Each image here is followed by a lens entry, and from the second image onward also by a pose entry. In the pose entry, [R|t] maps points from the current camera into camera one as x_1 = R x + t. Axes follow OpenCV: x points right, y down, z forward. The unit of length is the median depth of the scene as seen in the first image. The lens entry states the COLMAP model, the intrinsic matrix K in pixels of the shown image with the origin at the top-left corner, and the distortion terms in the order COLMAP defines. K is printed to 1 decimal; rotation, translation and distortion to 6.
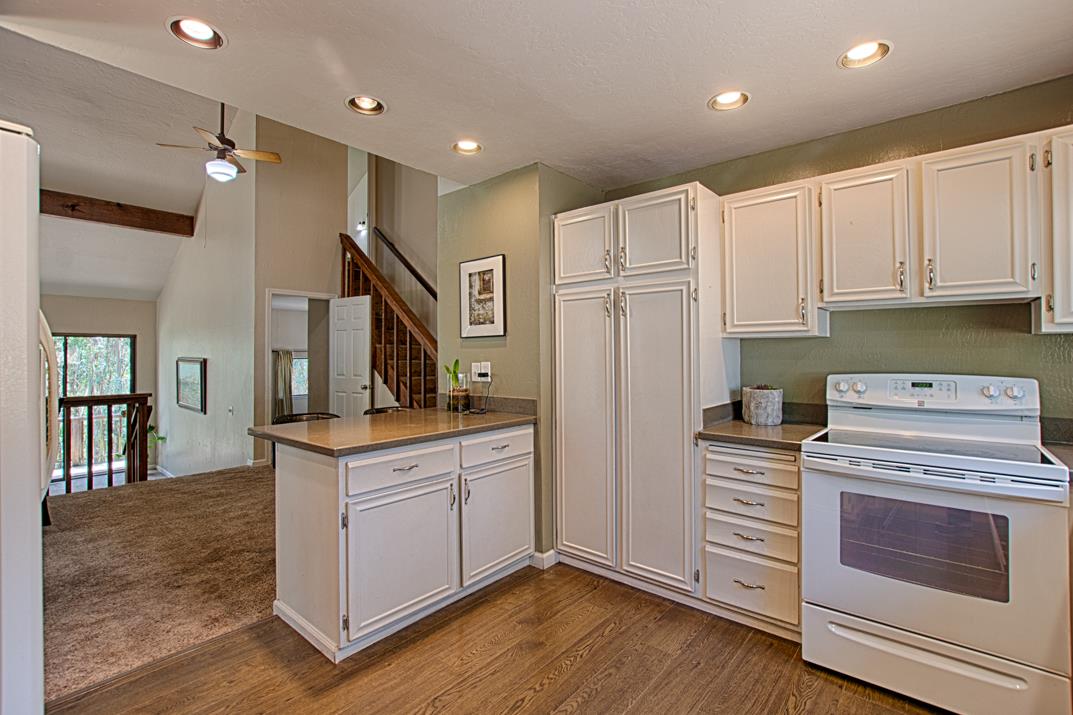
lens RADIAL K [[471.2, 0, 535.8], [0, 471.2, 354.4], [0, 0, 1]] dist [-0.019988, 0.001683]
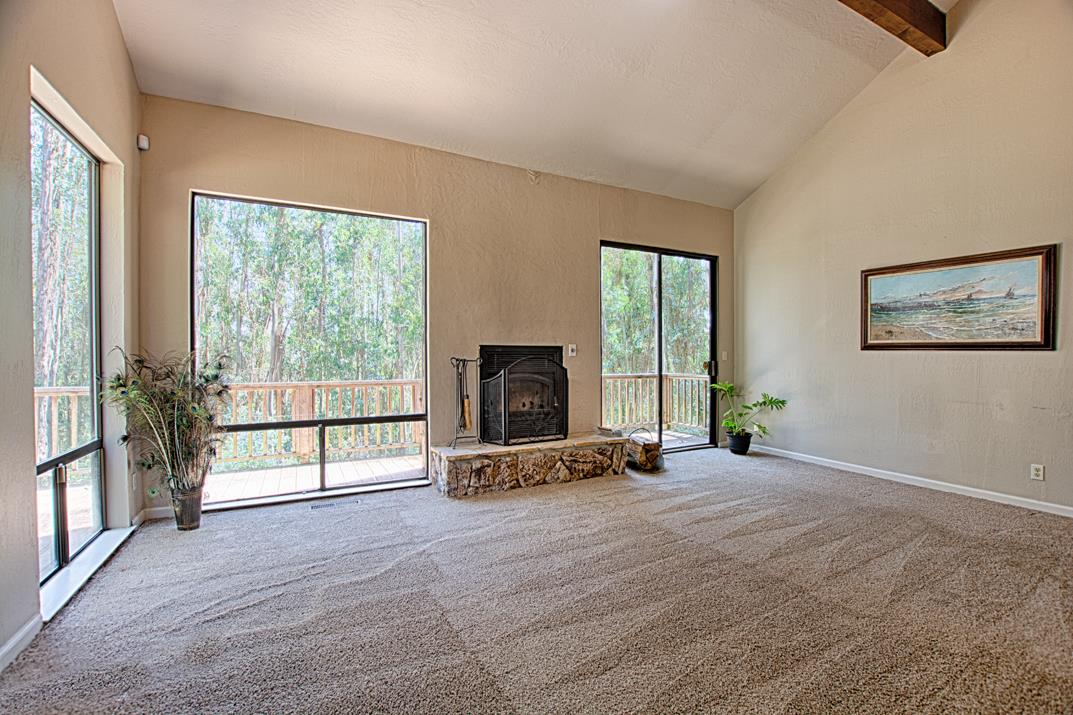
lens RADIAL K [[471.2, 0, 536.3], [0, 471.2, 356.0], [0, 0, 1]] dist [-0.019988, 0.001683]
pose [[0.918368, 0.009858, -0.395604, -0.980034], [-0.007072, 0.999939, 0.008502, 0.123803], [0.395663, -0.005010, 0.918382, 0.284453]]
